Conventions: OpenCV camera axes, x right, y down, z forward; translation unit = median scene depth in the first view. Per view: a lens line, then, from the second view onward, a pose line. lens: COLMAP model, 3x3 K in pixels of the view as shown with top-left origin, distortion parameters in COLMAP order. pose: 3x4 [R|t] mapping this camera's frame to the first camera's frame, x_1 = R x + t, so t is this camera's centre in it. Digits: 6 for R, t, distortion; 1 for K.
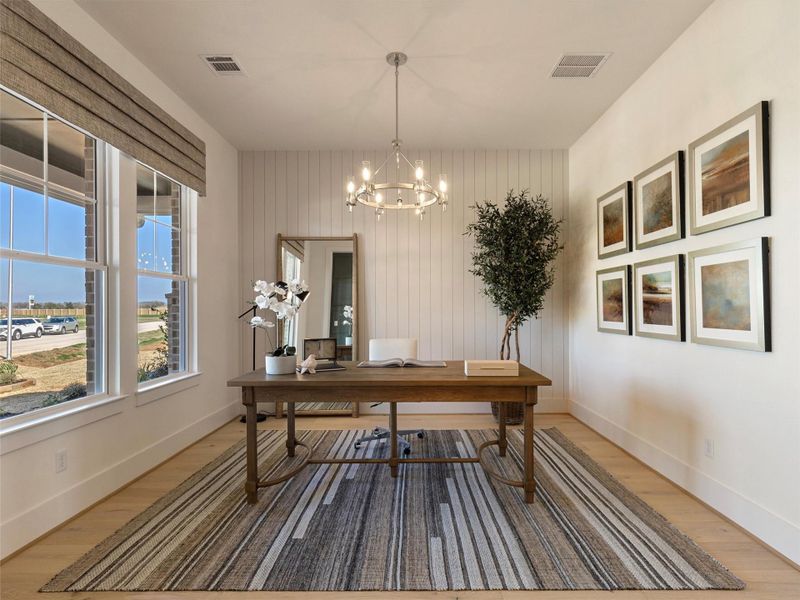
lens RADIAL K [[450.1, 0, 400.0], [0, 450.1, 300.0], [0, 0, 1]] dist [0.012592, -0.000138]
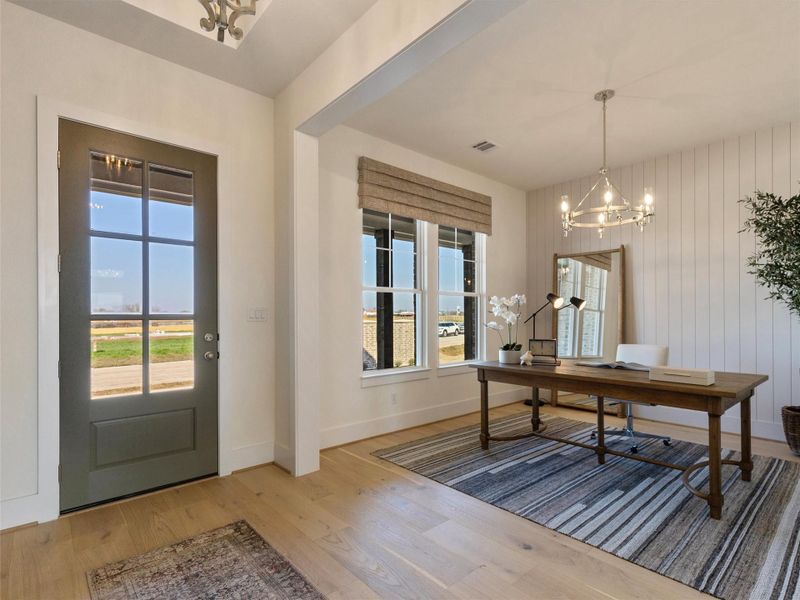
lens RADIAL K [[450.1, 0, 400.0], [0, 450.1, 300.0], [0, 0, 1]] dist [0.012592, -0.000138]
pose [[0.632439, -0.027790, -0.774111, 0.600598], [0.016487, 0.999613, -0.022415, -0.004592], [0.774434, 0.001413, 0.632653, -0.126987]]
